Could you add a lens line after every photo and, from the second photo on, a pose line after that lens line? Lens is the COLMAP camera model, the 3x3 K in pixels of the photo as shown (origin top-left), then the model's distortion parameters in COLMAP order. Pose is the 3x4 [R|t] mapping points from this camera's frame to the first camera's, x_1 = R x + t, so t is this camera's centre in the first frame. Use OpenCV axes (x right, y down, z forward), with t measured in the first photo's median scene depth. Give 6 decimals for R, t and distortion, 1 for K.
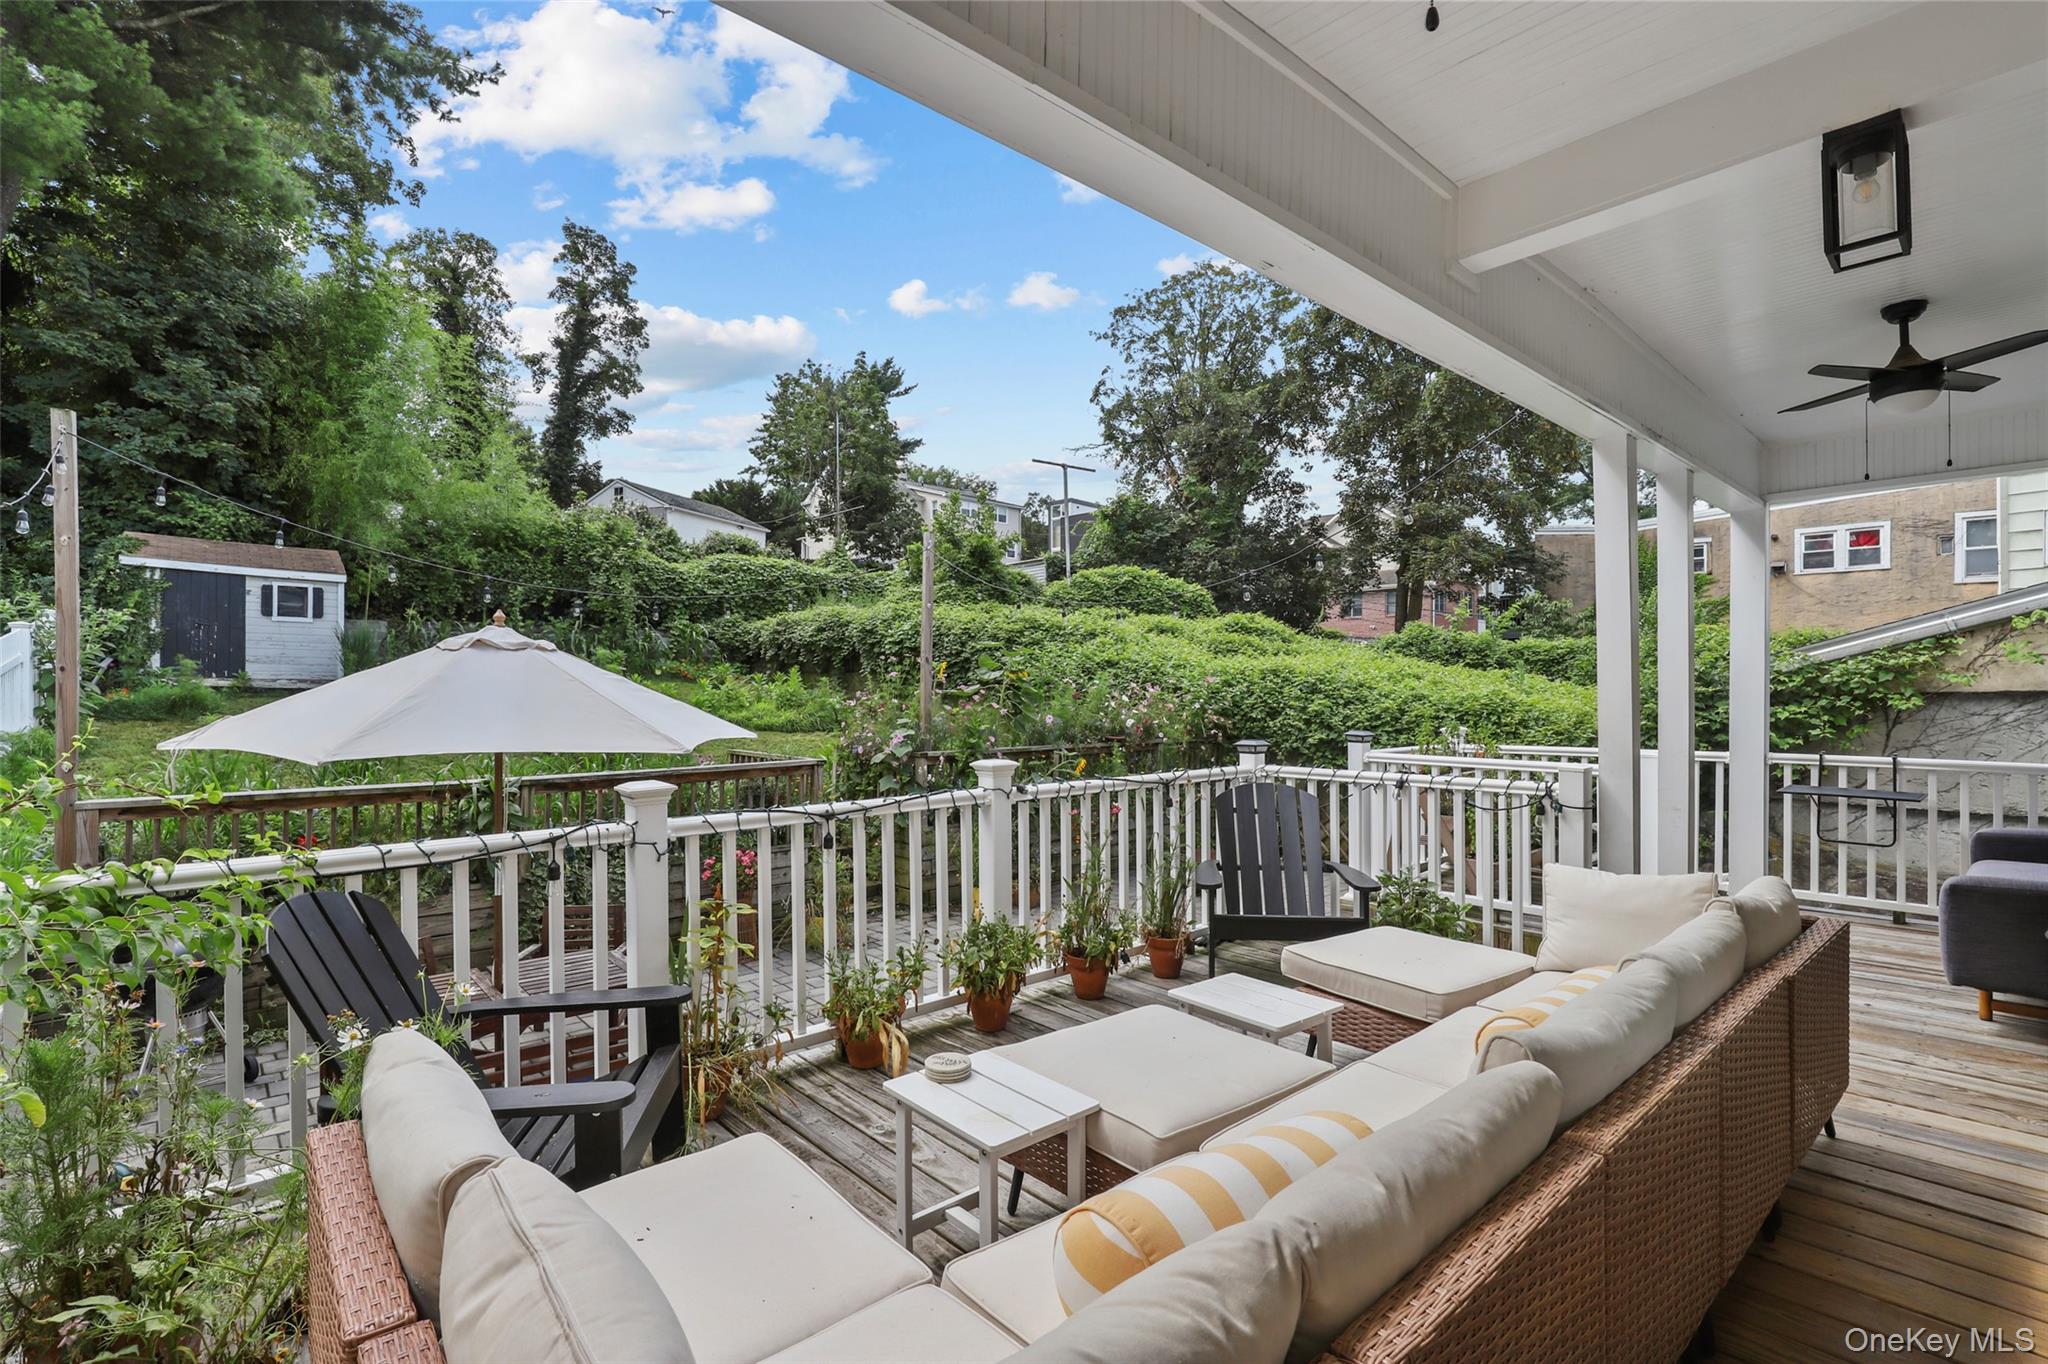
lens RADIAL K [[944.7, 0, 1026.9], [0, 944.7, 685.7], [0, 0, 1]] dist [-0.015589, -0.000149]
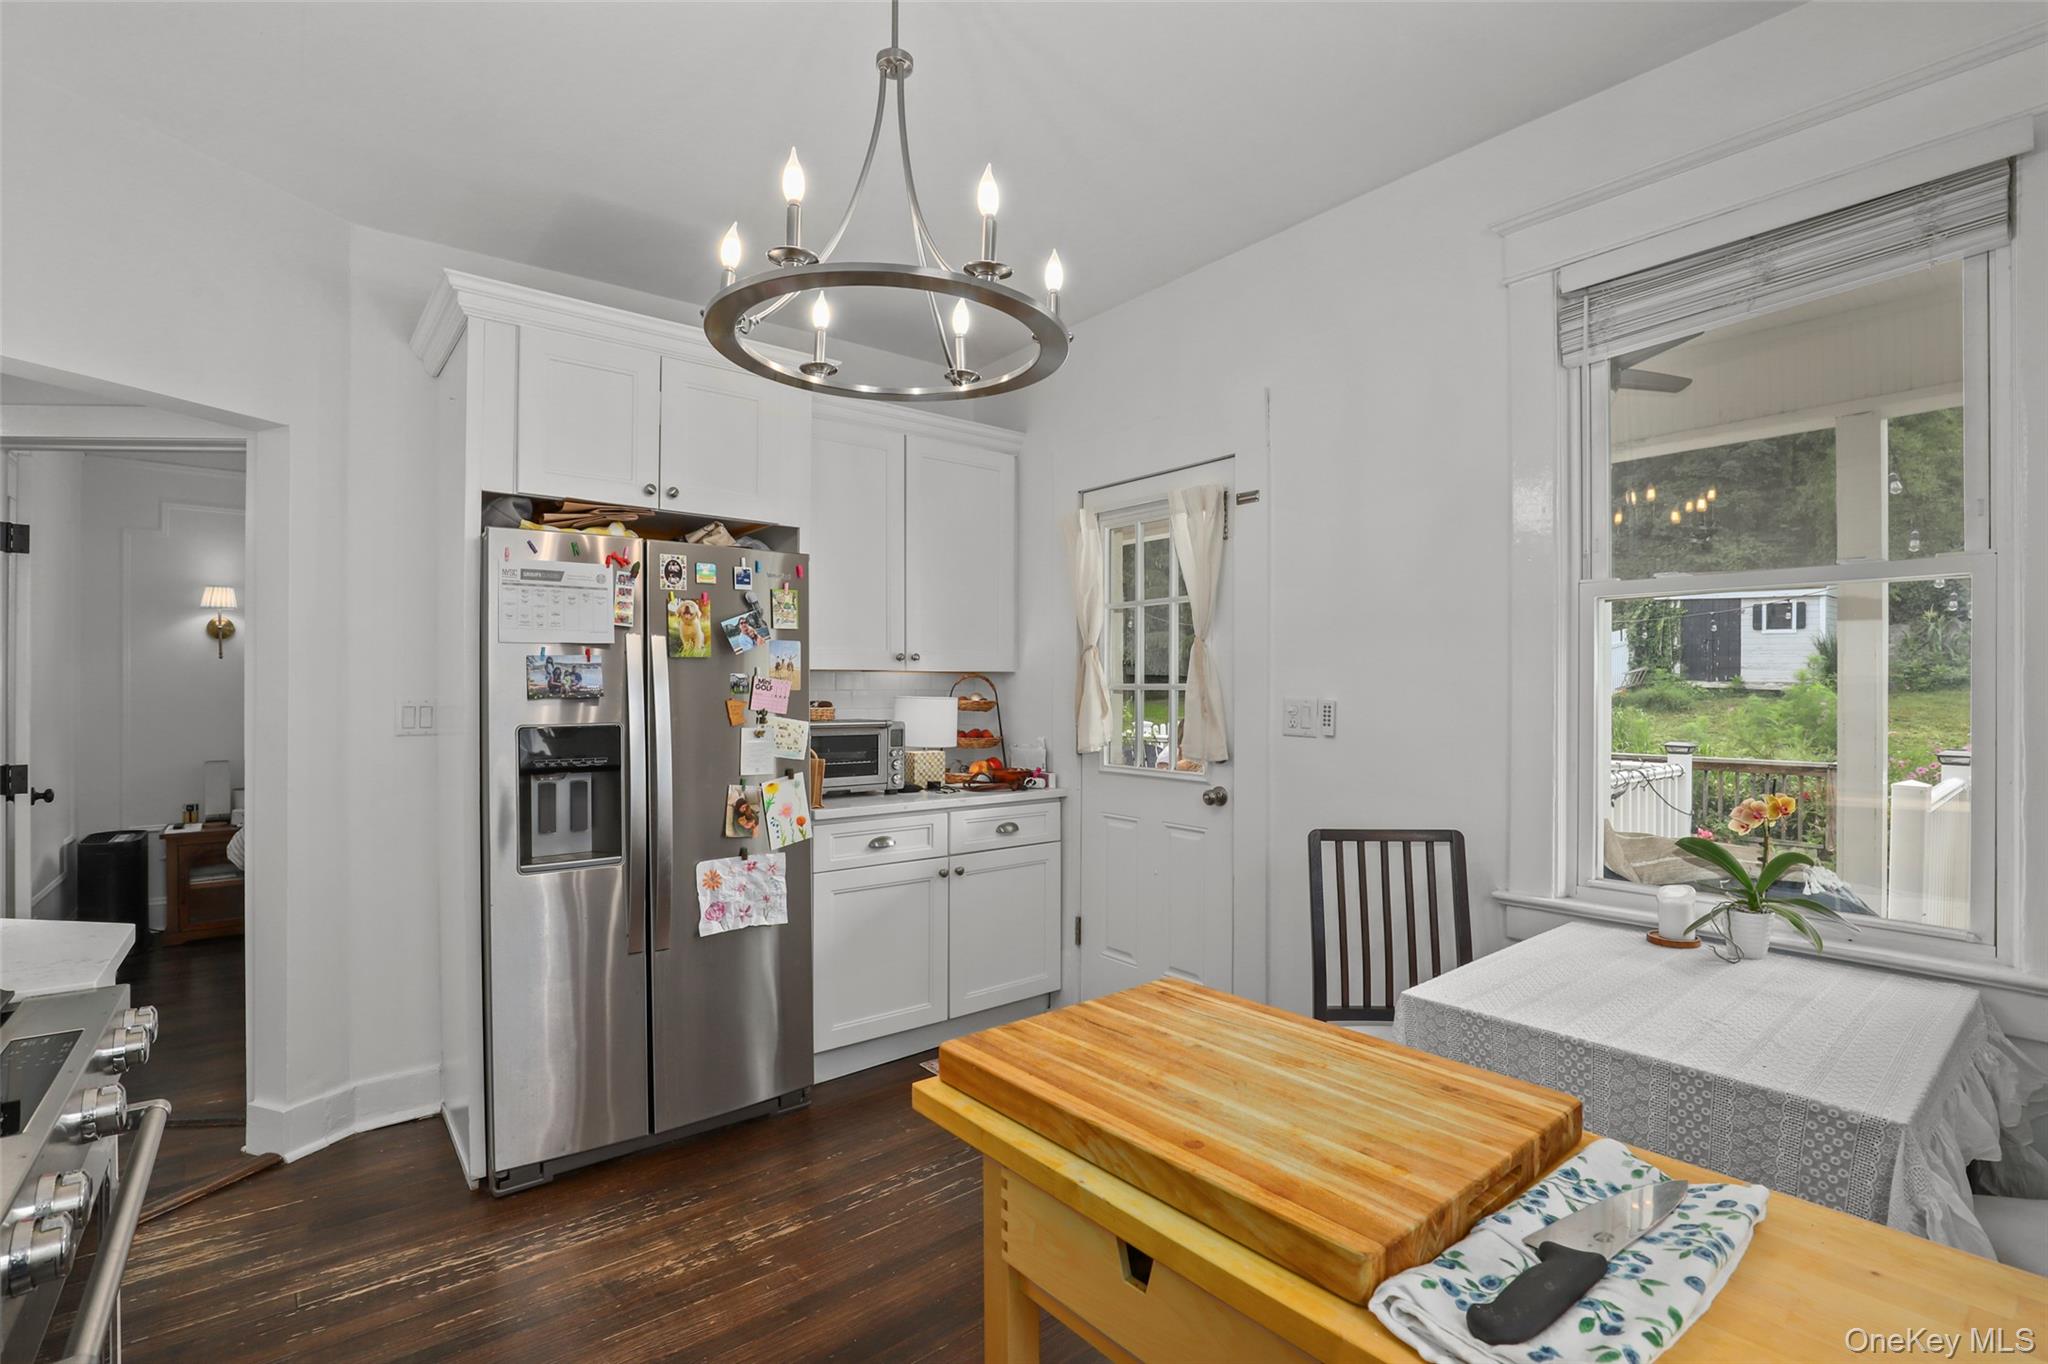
lens RADIAL K [[944.7, 0, 1024.2], [0, 944.7, 684.9], [0, 0, 1]] dist [-0.015589, -0.000149]
pose [[-0.055792, 0.003863, -0.998435, 0.448002], [-0.001284, 0.999991, 0.003941, -0.006807], [0.998442, 0.001502, -0.055787, 0.119070]]
